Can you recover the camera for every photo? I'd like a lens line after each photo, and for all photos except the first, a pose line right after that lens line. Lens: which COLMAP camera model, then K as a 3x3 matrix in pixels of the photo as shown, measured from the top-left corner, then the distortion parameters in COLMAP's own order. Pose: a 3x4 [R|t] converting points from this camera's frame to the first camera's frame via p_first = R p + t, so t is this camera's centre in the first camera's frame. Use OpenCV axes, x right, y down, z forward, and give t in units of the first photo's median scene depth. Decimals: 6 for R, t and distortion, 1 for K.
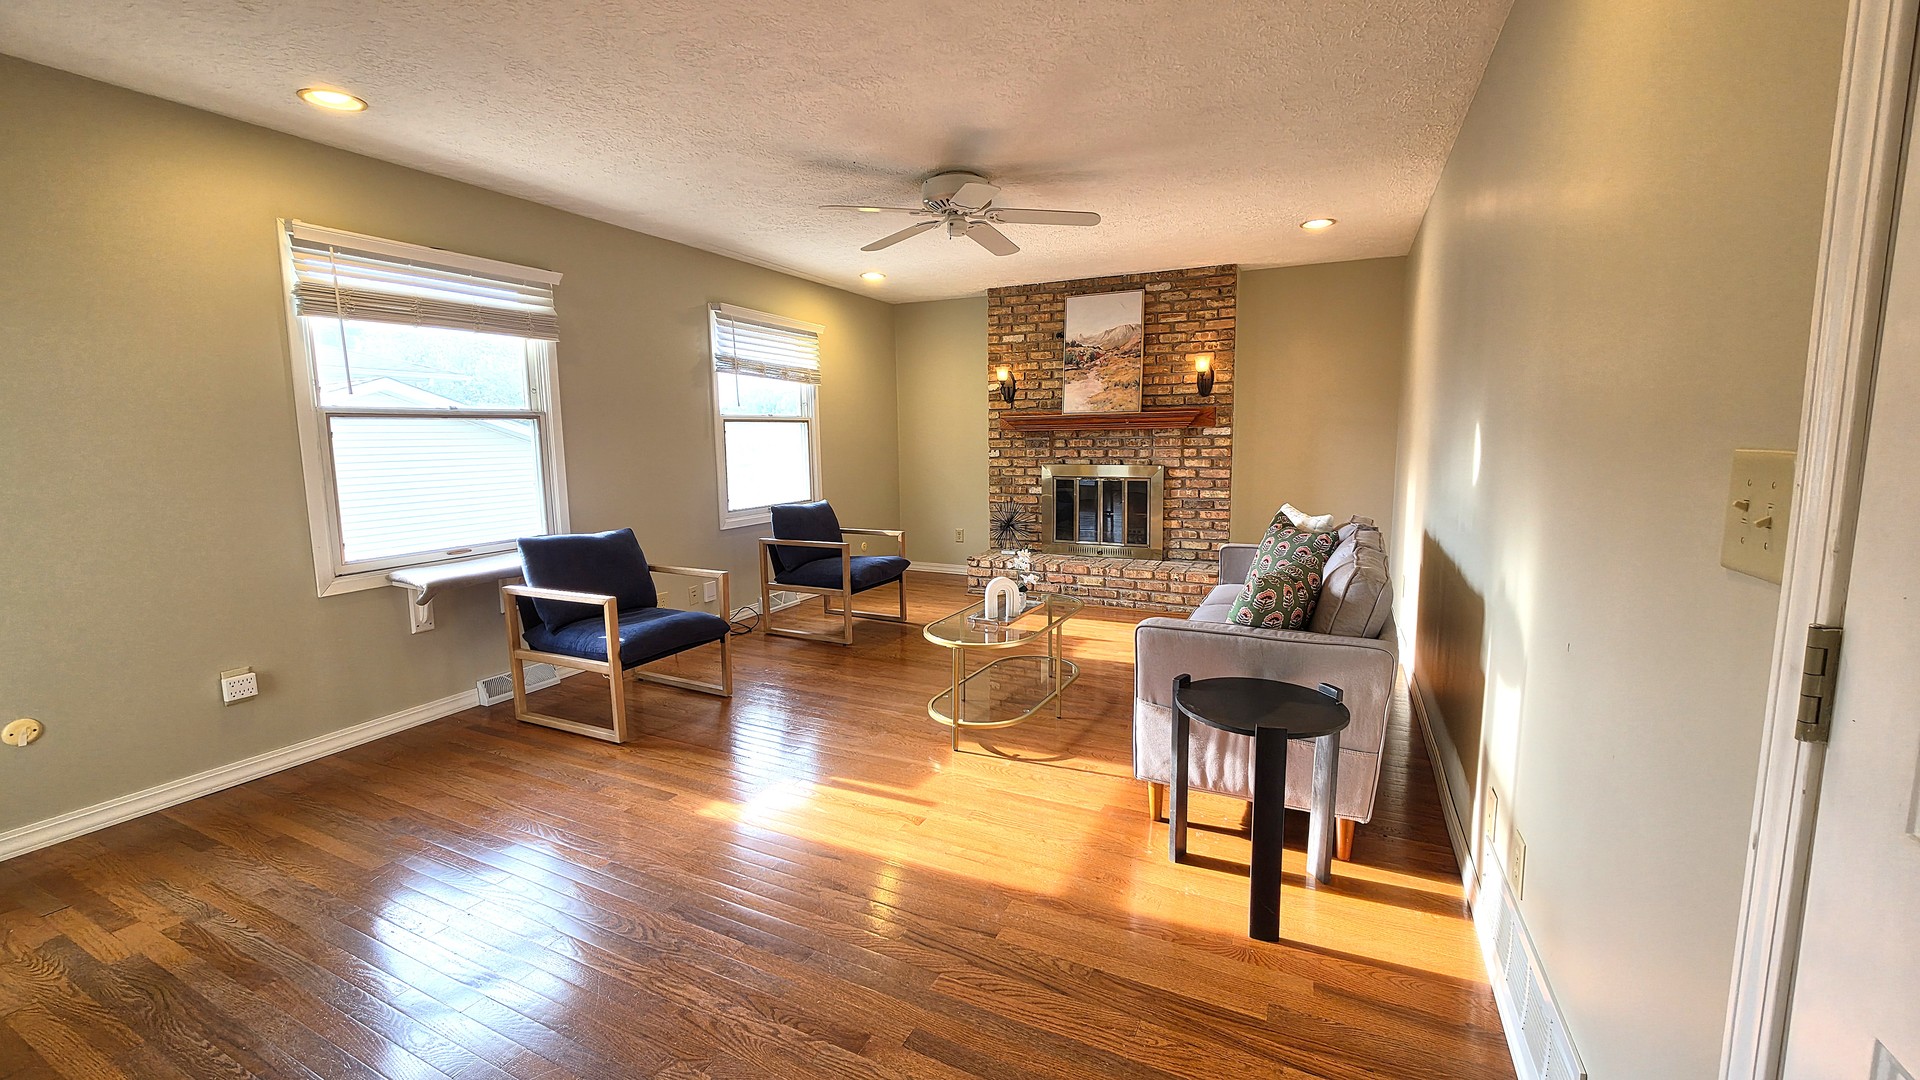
lens RADIAL K [[768.9, 0, 966.6], [0, 768.9, 527.2], [0, 0, 1]] dist [0.000032, 0.000651]
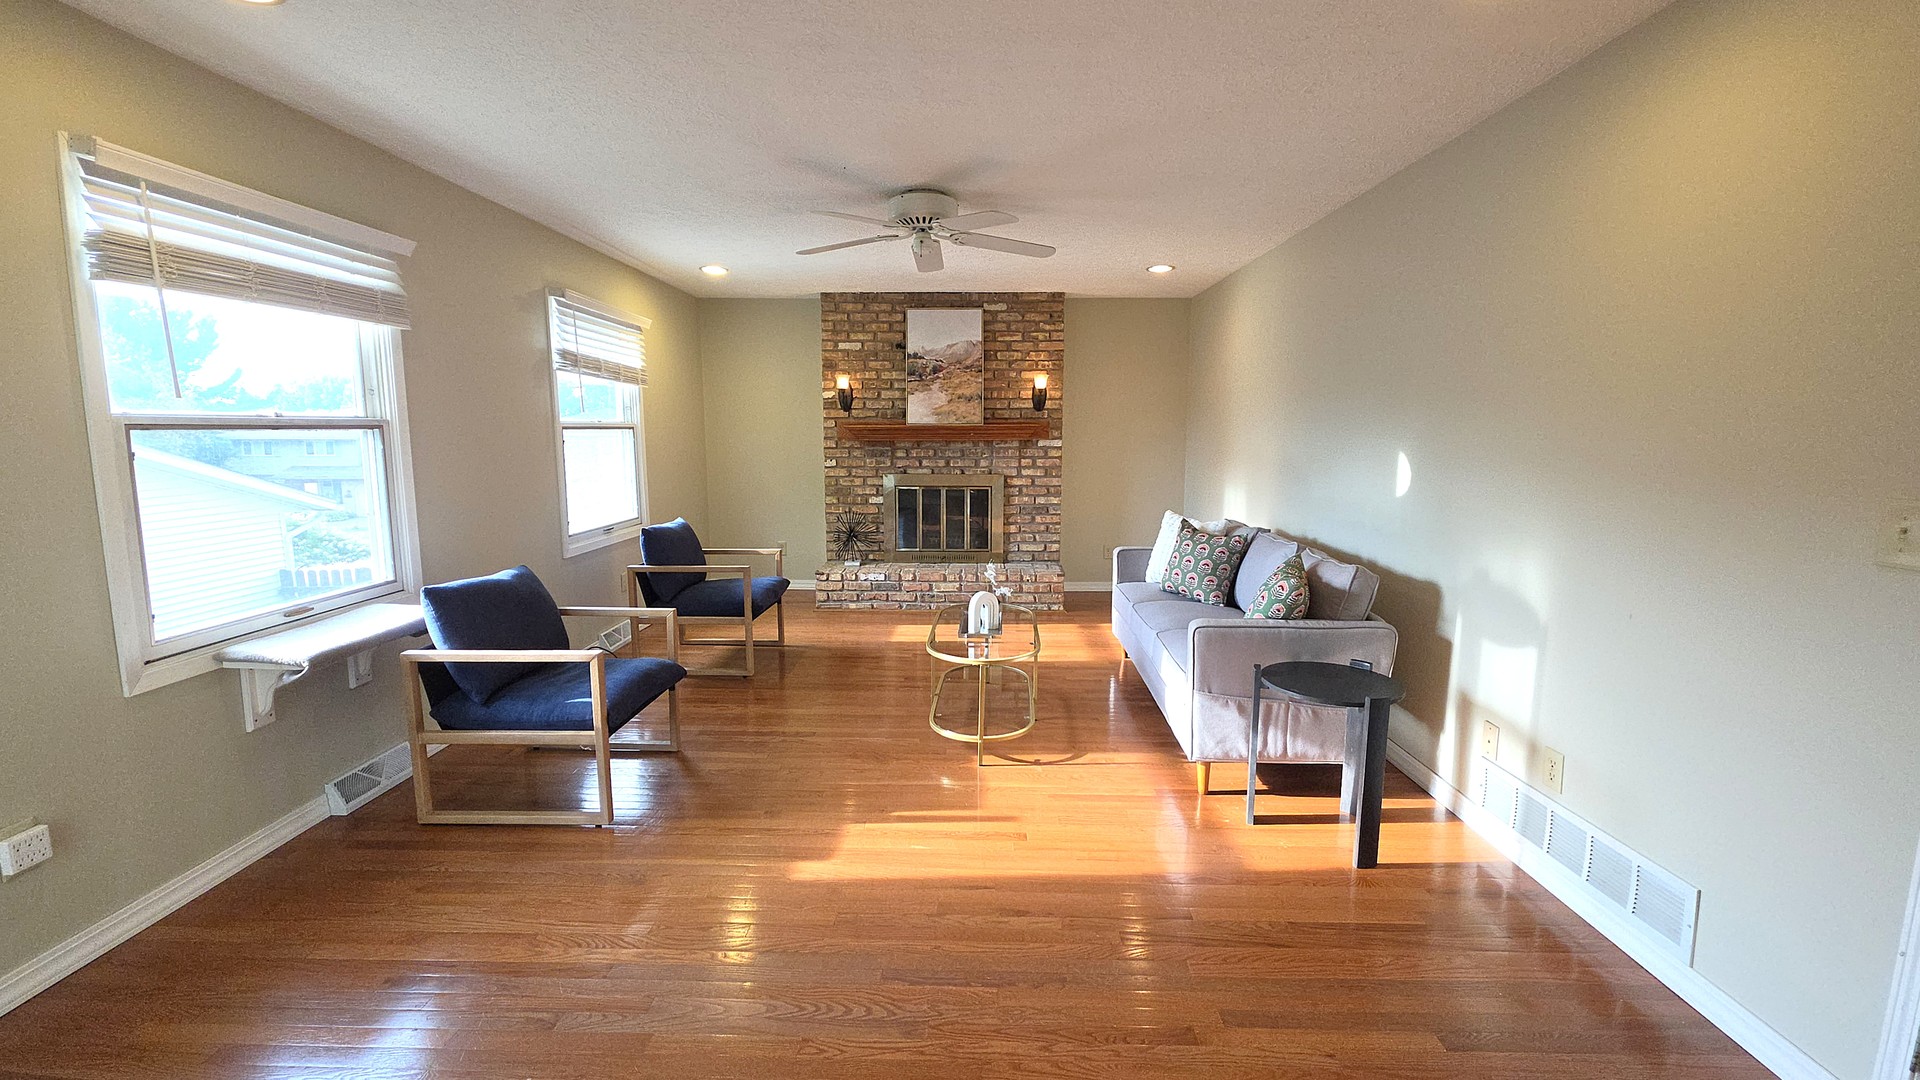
lens RADIAL K [[778.8, 0, 966.4], [0, 778.8, 529.6], [0, 0, 1]] dist [0.015559, -0.007597]
pose [[0.909529, -0.040476, 0.413664, -0.245016], [0.038579, 0.999172, 0.012942, -0.019868], [-0.413846, 0.004188, 0.910337, 0.035566]]
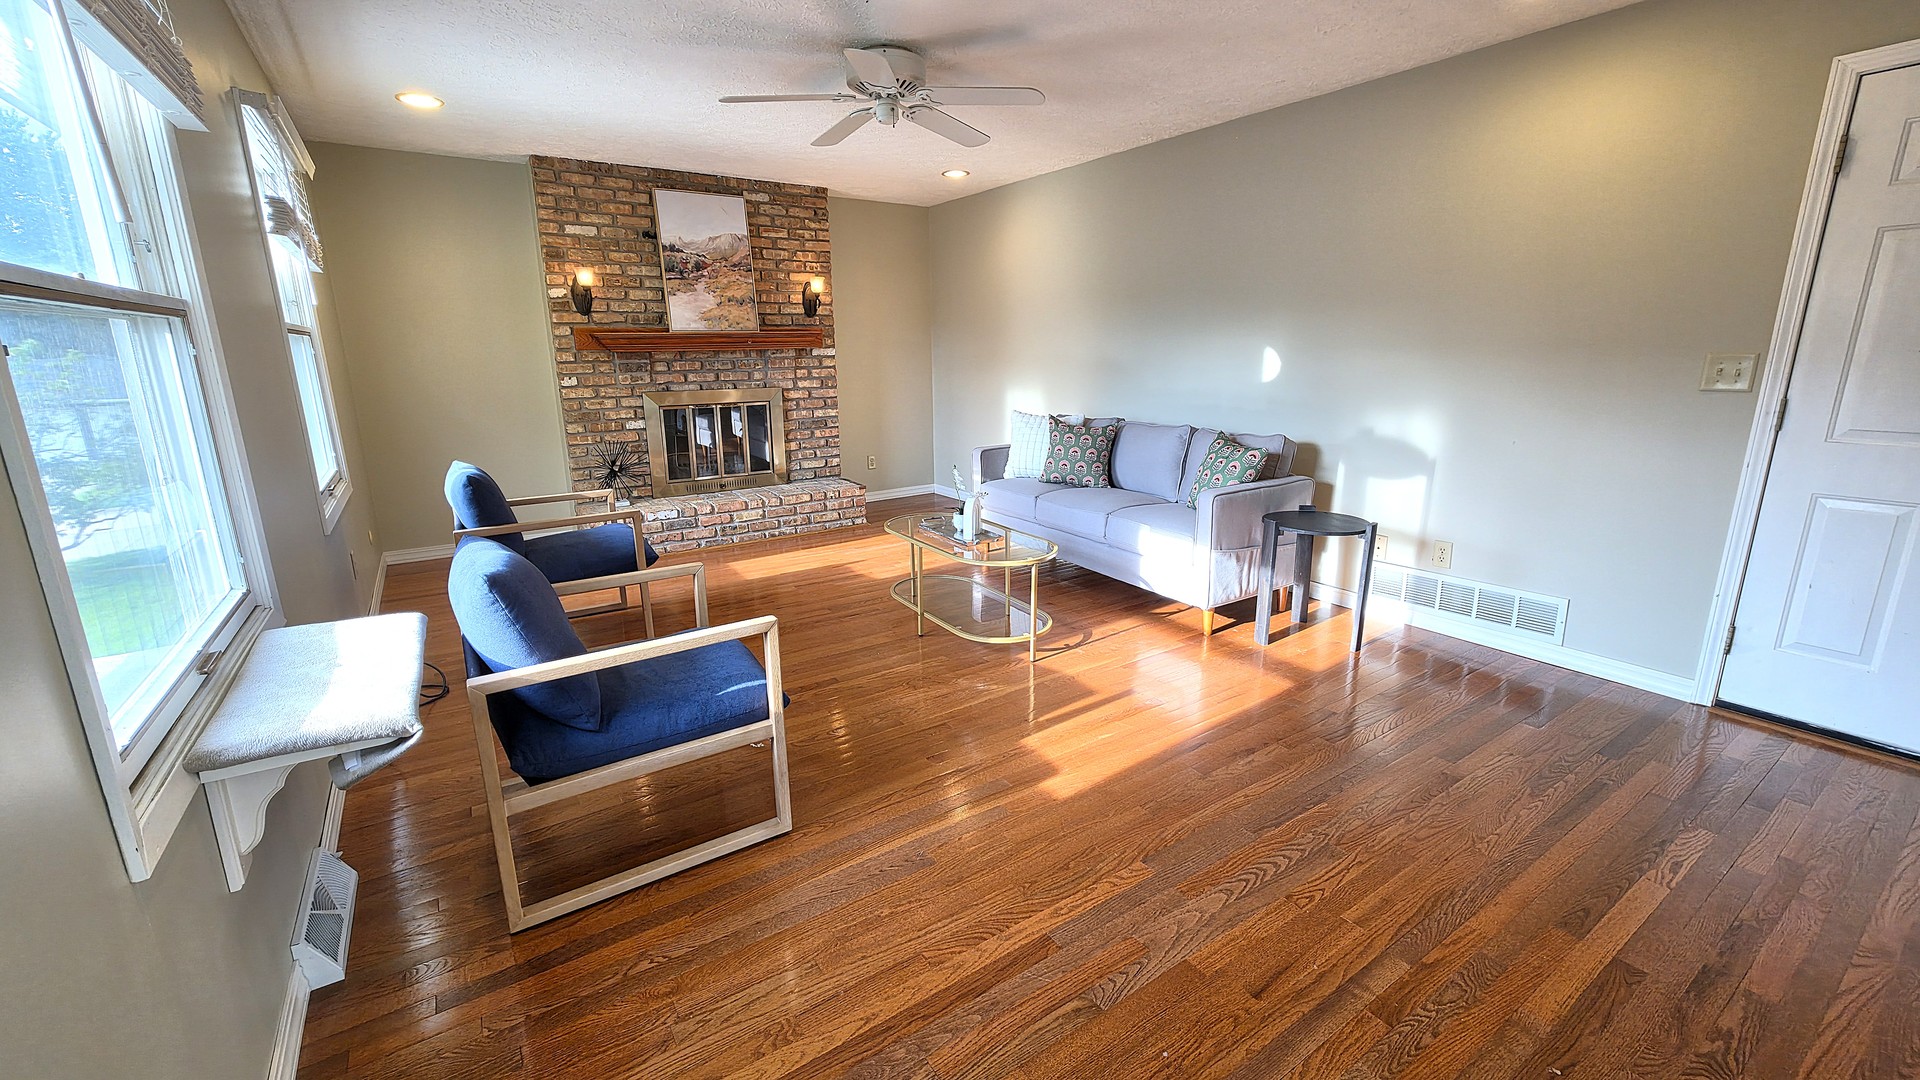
lens RADIAL K [[768.9, 0, 966.6], [0, 768.9, 527.2], [0, 0, 1]] dist [0.000032, 0.000651]
pose [[0.501053, -0.192086, 0.843830, -0.495723], [0.109741, 0.981288, 0.158214, -0.034552], [-0.858431, 0.013329, 0.512757, 0.296776]]
